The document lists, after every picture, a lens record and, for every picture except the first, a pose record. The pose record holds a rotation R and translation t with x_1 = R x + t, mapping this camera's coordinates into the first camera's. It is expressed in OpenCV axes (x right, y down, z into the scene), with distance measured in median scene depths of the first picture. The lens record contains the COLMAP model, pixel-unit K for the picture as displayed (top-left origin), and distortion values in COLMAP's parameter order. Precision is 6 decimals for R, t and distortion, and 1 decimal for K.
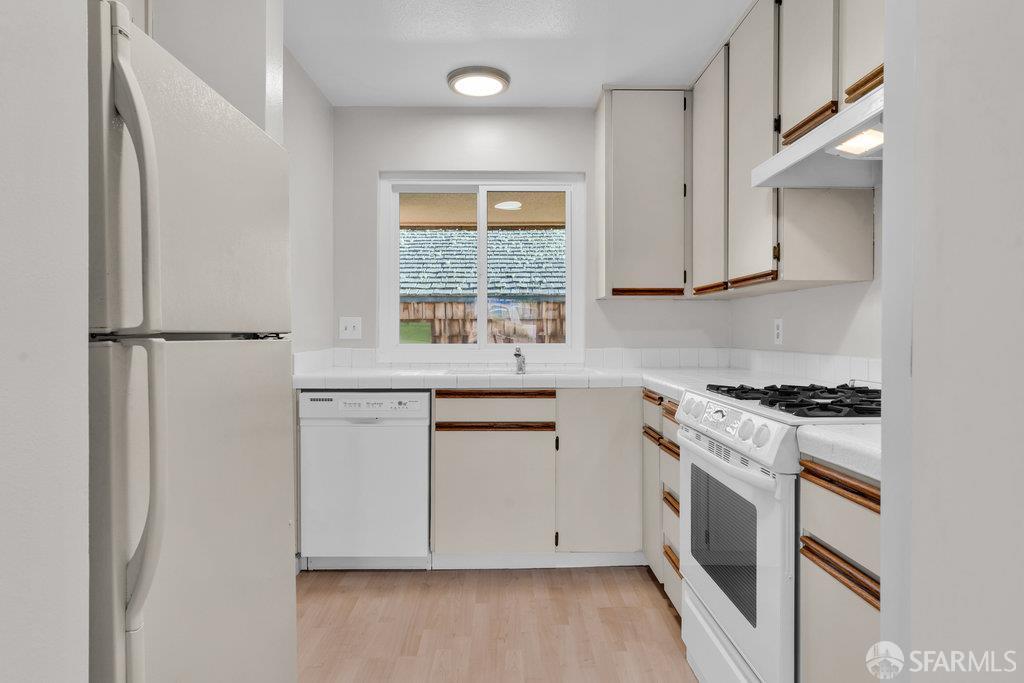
lens RADIAL K [[620.2, 0, 533.9], [0, 620.2, 335.3], [0, 0, 1]] dist [-0.000199, 0.000353]
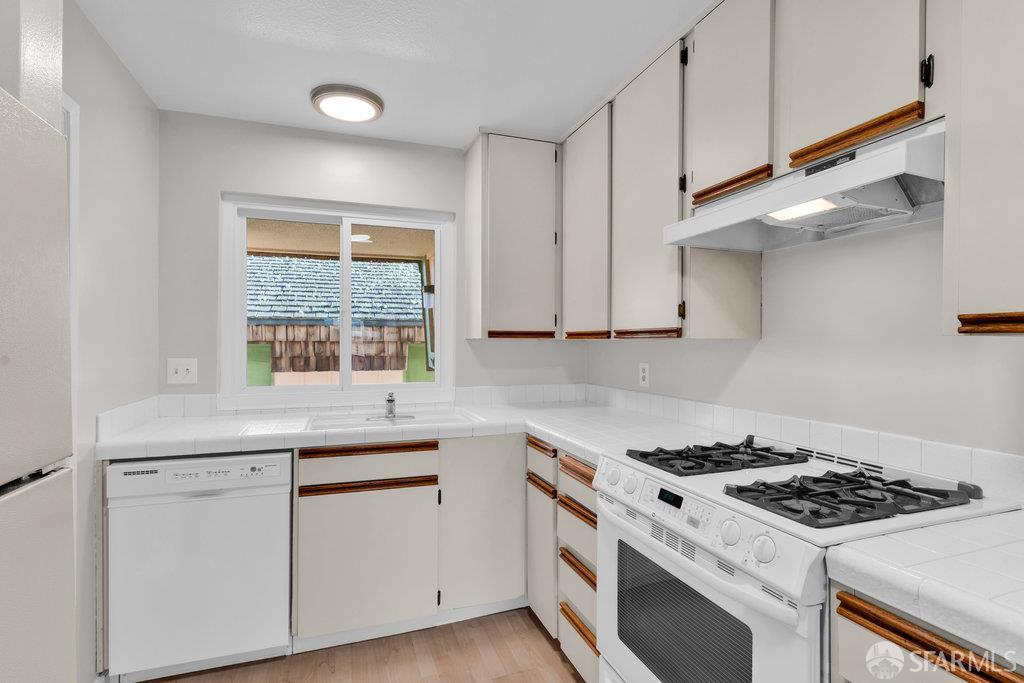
lens RADIAL K [[500.4, 0, 531.7], [0, 500.4, 344.7], [0, 0, 1]] dist [0.001461, 0.000658]
pose [[0.946527, 0.000586, 0.322624, -0.069425], [-0.000003, 0.999998, -0.001807, -0.052082], [-0.322624, 0.001709, 0.946526, 0.210732]]
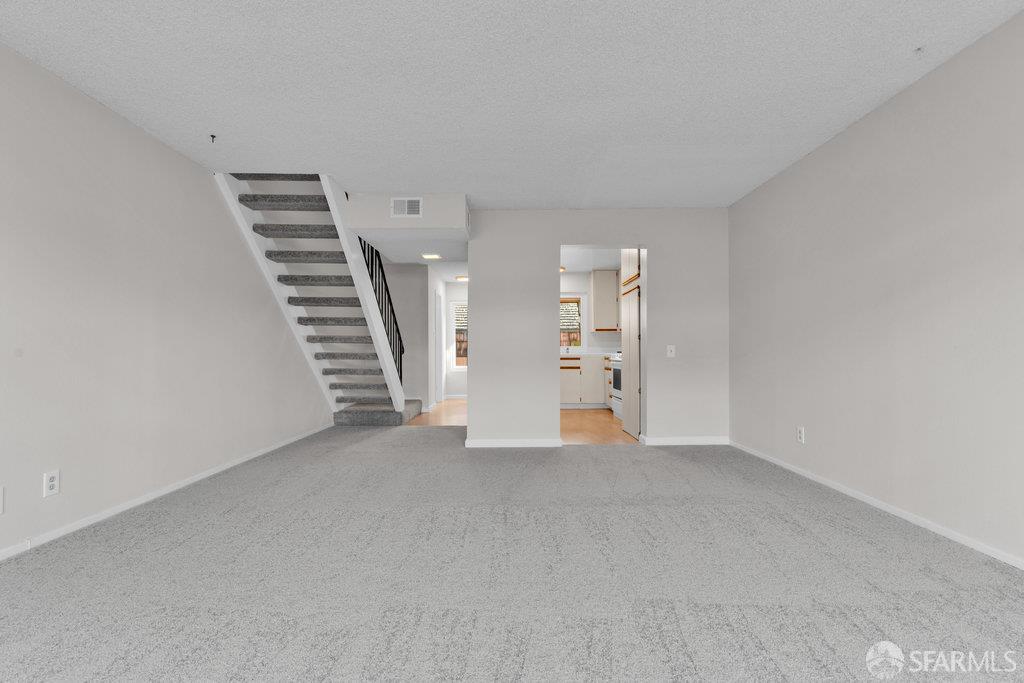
lens RADIAL K [[500.4, 0, 531.7], [0, 500.4, 344.7], [0, 0, 1]] dist [0.001461, 0.000658]
pose [[0.999999, 0.000280, -0.001076, -0.219857], [-0.000304, 0.999751, -0.022302, 0.070861], [0.001069, 0.022302, 0.999751, -1.724470]]
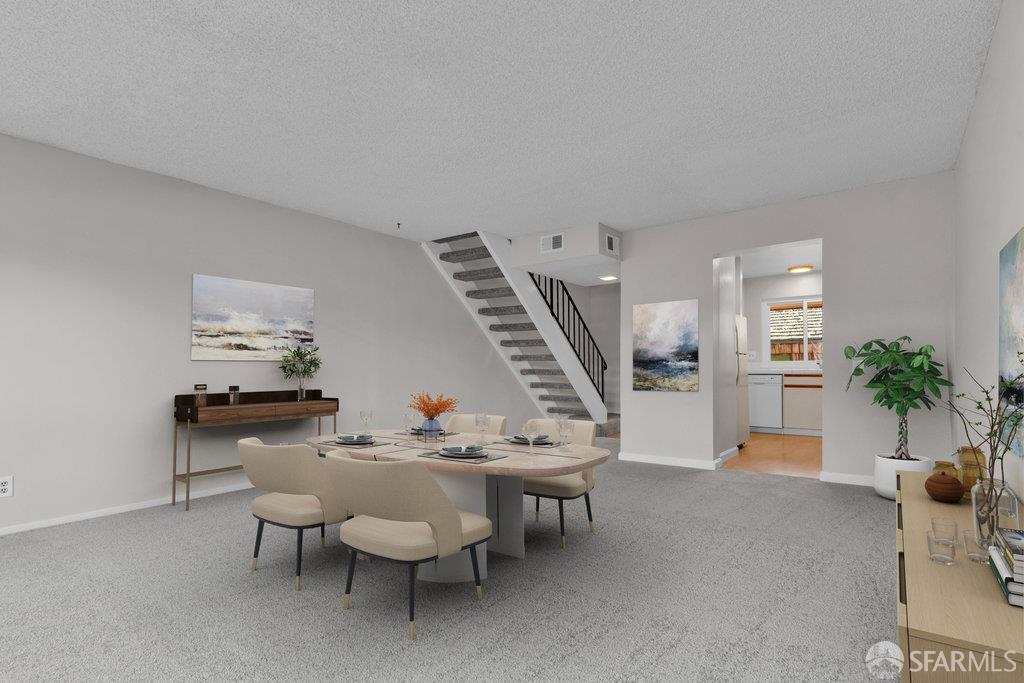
lens RADIAL K [[525.5, 0, 506.8], [0, 525.5, 352.3], [0, 0, 1]] dist [0.000173, 0.000182]
pose [[0.780976, -0.020396, -0.624228, 0.363097], [-0.002170, 0.999372, -0.035368, 0.068013], [0.624557, 0.028976, 0.780441, -1.738417]]
